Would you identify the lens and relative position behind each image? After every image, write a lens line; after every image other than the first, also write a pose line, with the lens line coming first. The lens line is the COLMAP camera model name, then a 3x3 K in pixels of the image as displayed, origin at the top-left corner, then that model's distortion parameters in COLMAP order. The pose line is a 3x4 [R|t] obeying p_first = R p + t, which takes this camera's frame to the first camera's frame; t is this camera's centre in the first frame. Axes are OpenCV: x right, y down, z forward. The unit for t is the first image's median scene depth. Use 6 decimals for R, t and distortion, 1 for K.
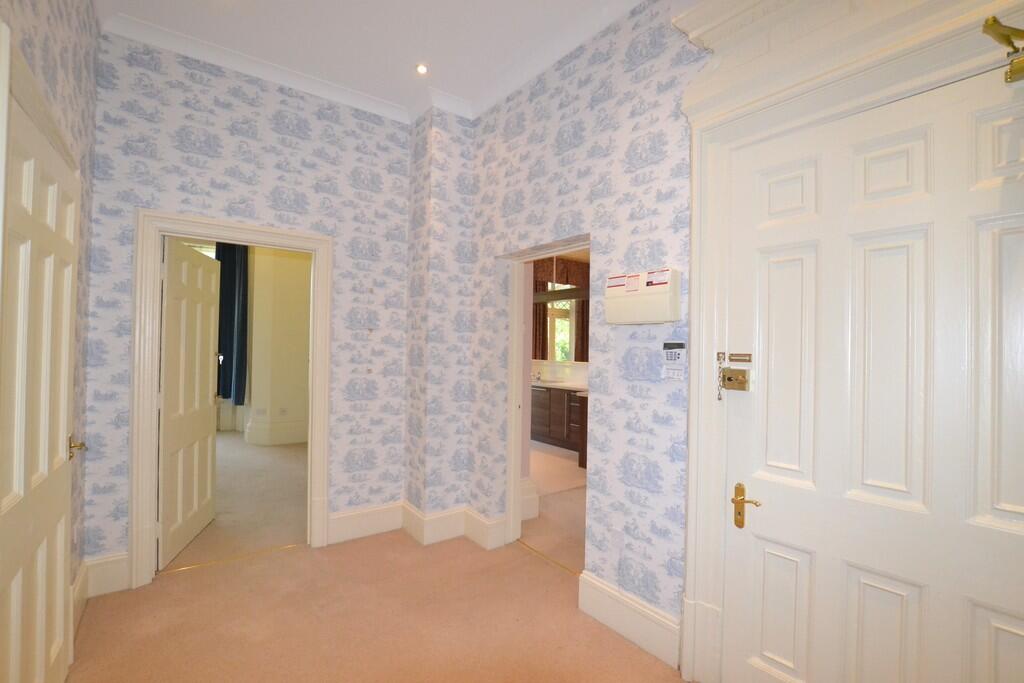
lens RADIAL K [[470.8, 0, 512.5], [0, 470.8, 344.6], [0, 0, 1]] dist [-0.035786, 0.000970]
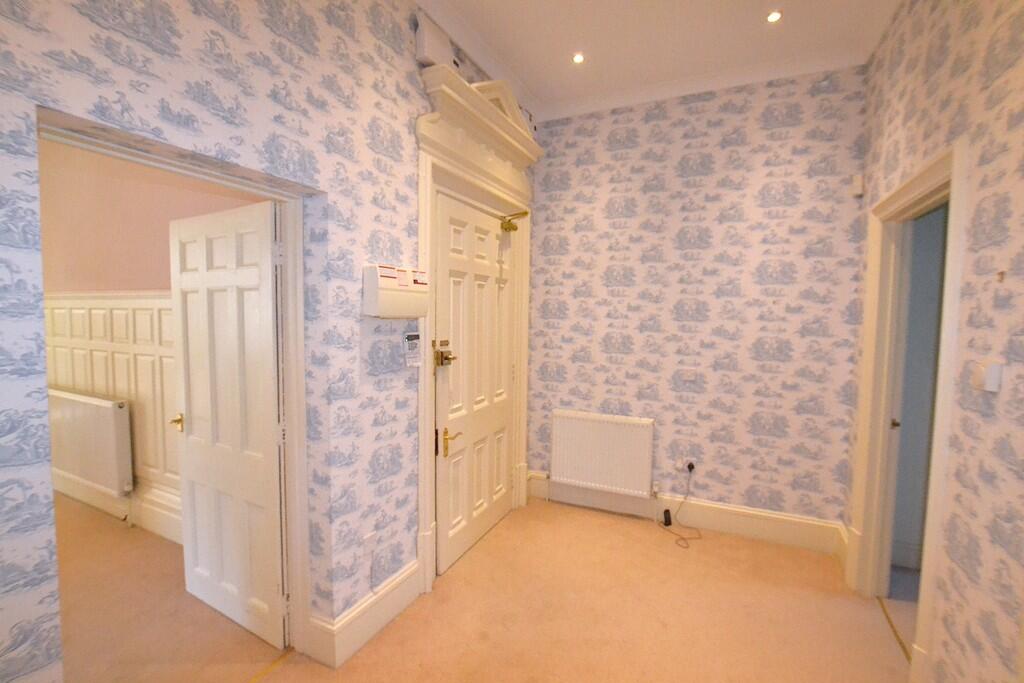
lens RADIAL K [[470.8, 0, 512.5], [0, 470.8, 344.6], [0, 0, 1]] dist [-0.035786, 0.000970]
pose [[-0.478053, -0.081108, 0.874578, -0.727370], [-0.032038, 0.996675, 0.074918, -0.068611], [-0.877746, 0.007795, -0.479062, 1.232786]]
